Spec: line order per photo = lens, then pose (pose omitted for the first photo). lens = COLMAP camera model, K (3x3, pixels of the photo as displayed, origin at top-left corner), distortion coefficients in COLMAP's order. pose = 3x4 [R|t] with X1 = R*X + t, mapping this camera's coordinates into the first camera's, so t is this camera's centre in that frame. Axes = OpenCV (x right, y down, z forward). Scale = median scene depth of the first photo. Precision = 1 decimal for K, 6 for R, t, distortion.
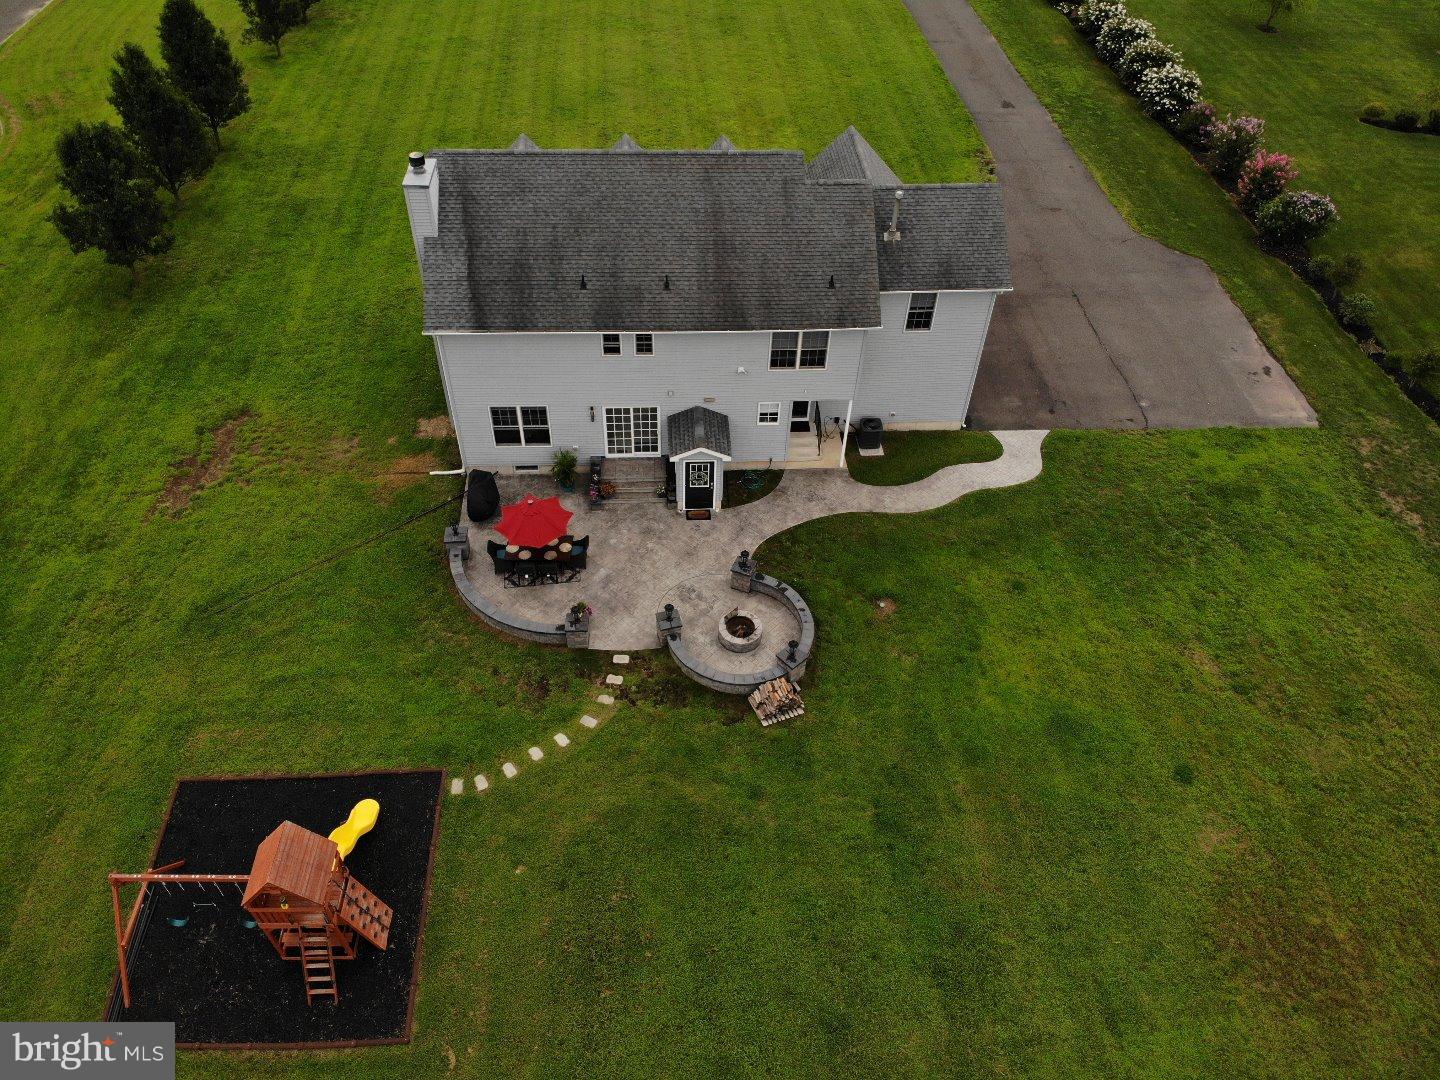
lens RADIAL K [[1053.1, 0, 720.0], [0, 1053.1, 540.0], [0, 0, 1]] dist [0.181093, -0.411587]
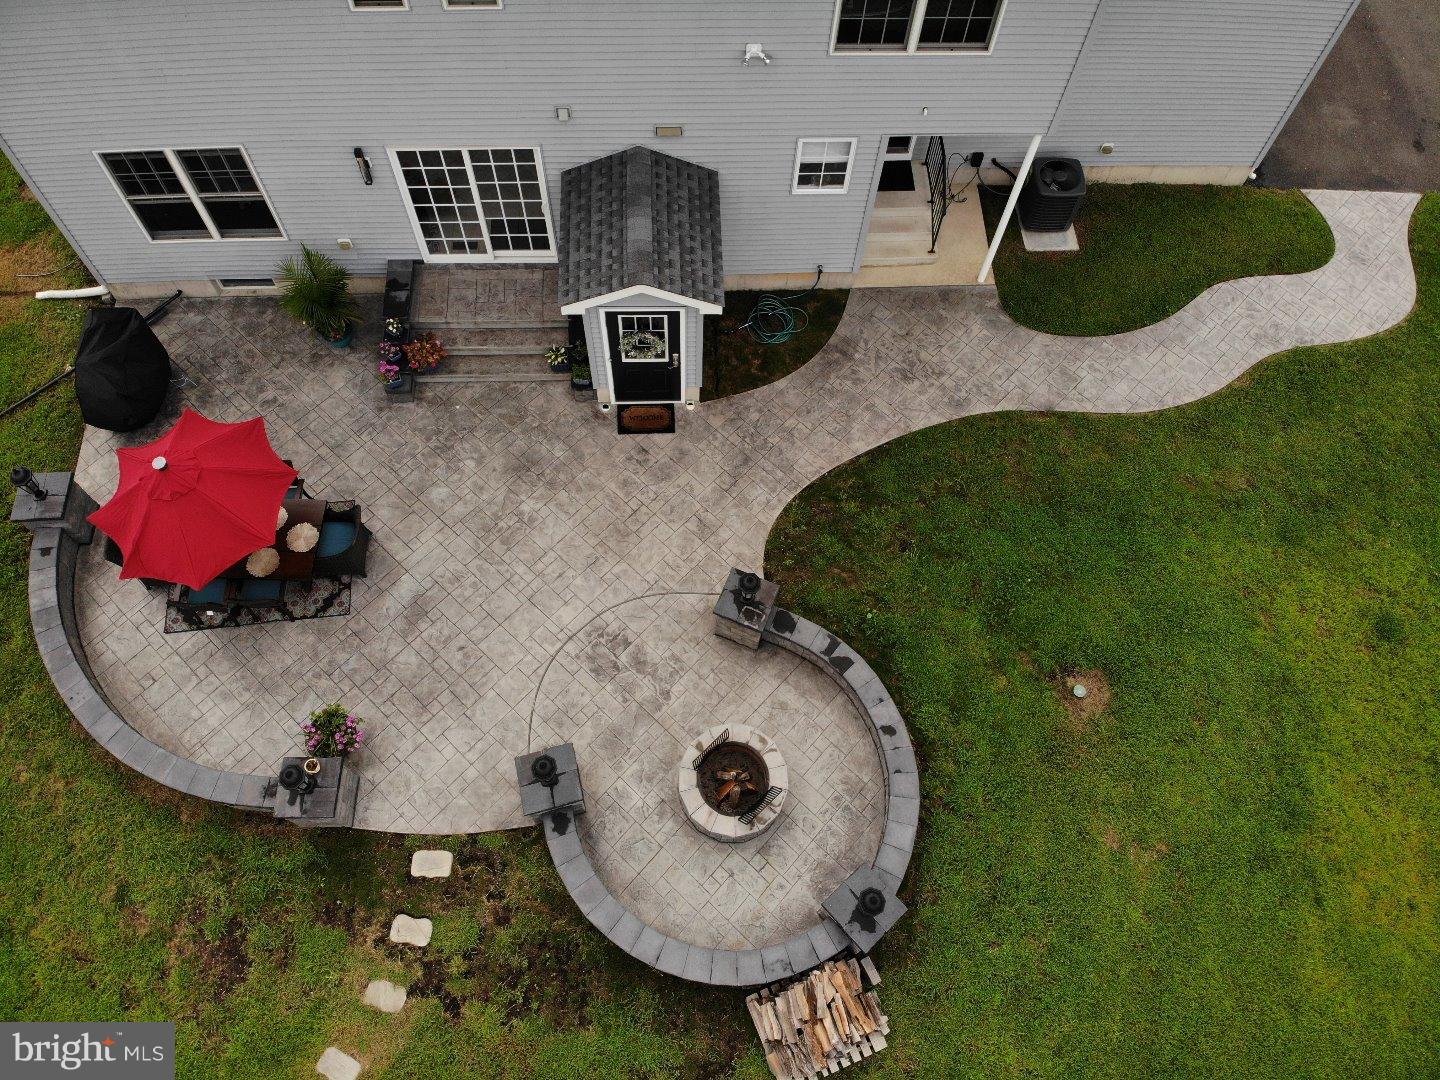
lens RADIAL K [[1053.1, 0, 720.0], [0, 1053.1, 540.0], [0, 0, 1]] dist [0.181093, -0.411587]
pose [[0.999767, 0.020587, -0.006534, 0.013764], [-0.017070, 0.938480, 0.344912, -0.128702], [0.013233, -0.344720, 0.938612, 0.592833]]
